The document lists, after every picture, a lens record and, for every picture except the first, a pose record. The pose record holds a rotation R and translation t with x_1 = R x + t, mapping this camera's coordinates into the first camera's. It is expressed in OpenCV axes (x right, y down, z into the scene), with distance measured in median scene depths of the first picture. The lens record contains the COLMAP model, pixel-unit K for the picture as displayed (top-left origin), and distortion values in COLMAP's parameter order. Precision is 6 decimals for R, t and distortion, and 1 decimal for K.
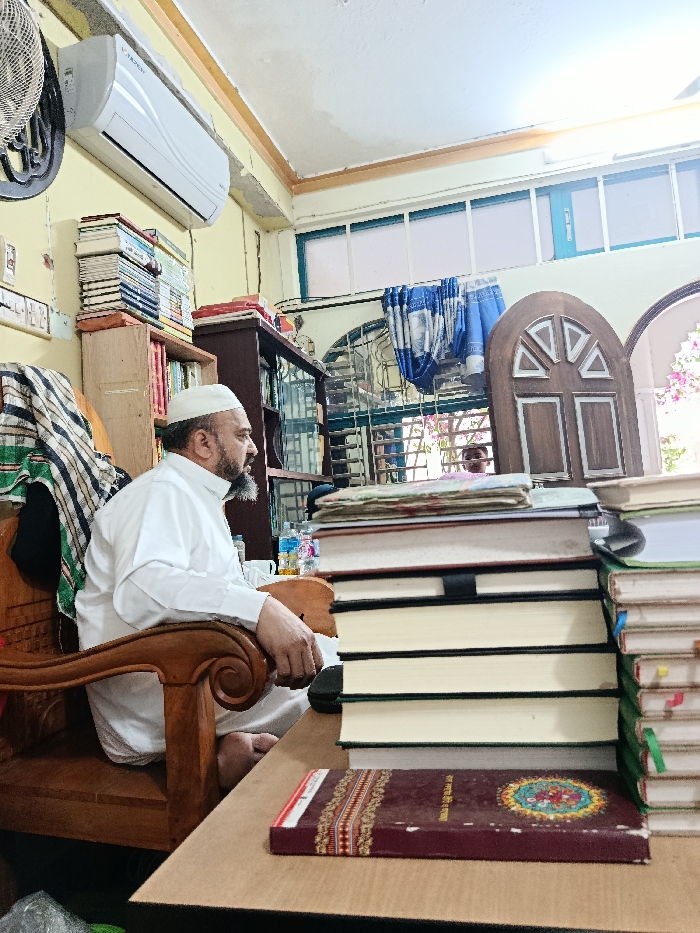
lens RADIAL K [[648.5, 0, 350.8], [0, 648.5, 470.9], [0, 0, 1]] dist [0.014577, -0.027519]
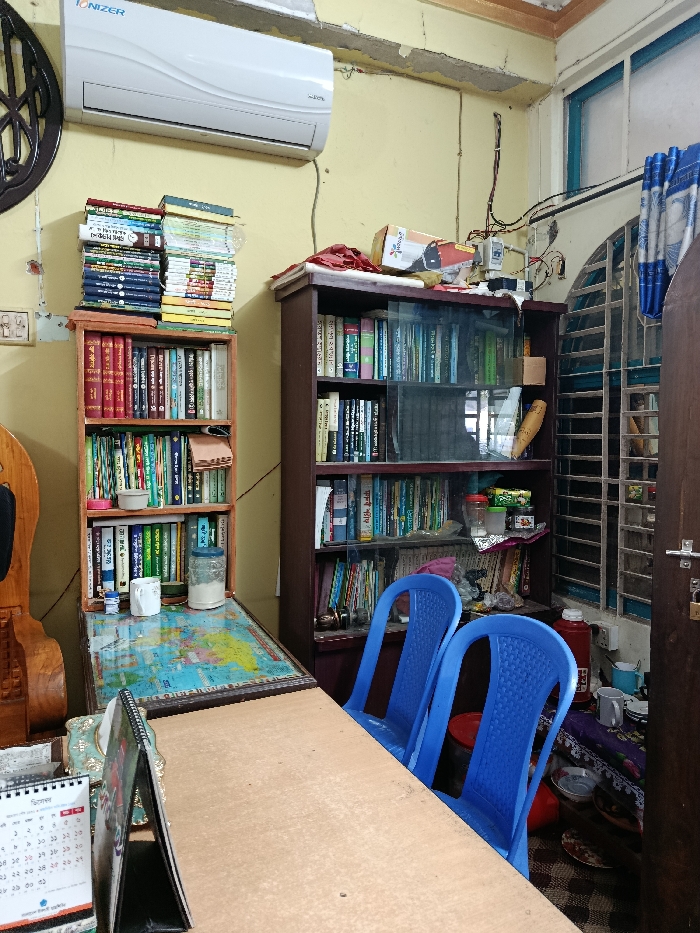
lens RADIAL K [[648.5, 0, 353.1], [0, 648.5, 470.2], [0, 0, 1]] dist [0.014577, -0.027519]
pose [[0.639603, 0.133326, -0.757055, 0.383772], [-0.002932, 0.985260, 0.171039, -0.100122], [0.768700, -0.107177, 0.630566, 0.386768]]
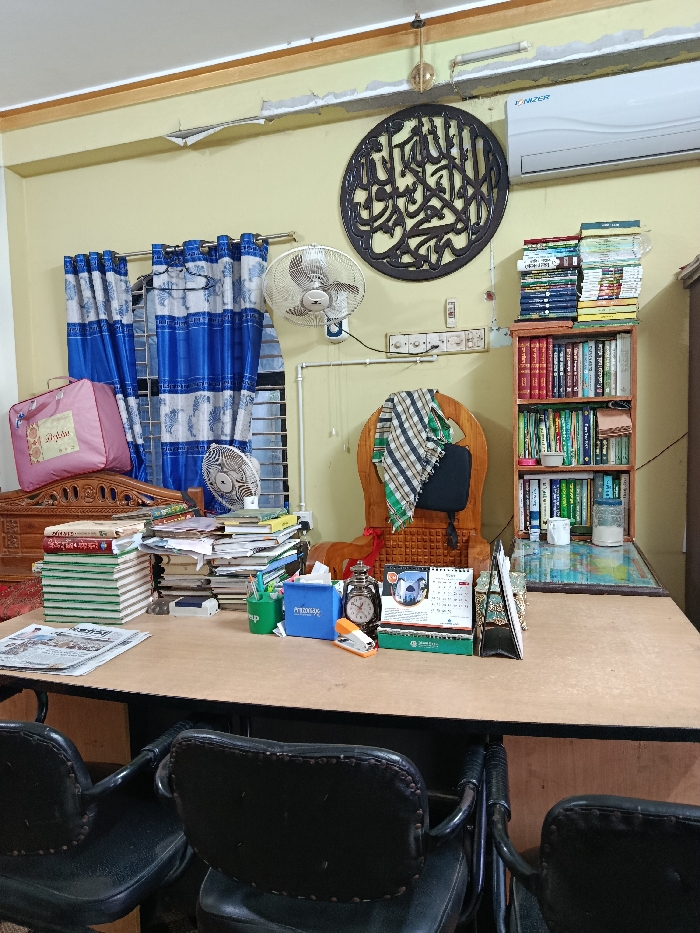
lens RADIAL K [[648.5, 0, 348.8], [0, 648.5, 467.4], [0, 0, 1]] dist [0.014577, -0.027519]
pose [[-0.023059, 0.141748, -0.989634, 0.586949], [0.100354, 0.985226, 0.138778, -0.096814], [0.994685, -0.096113, -0.036943, 0.385249]]
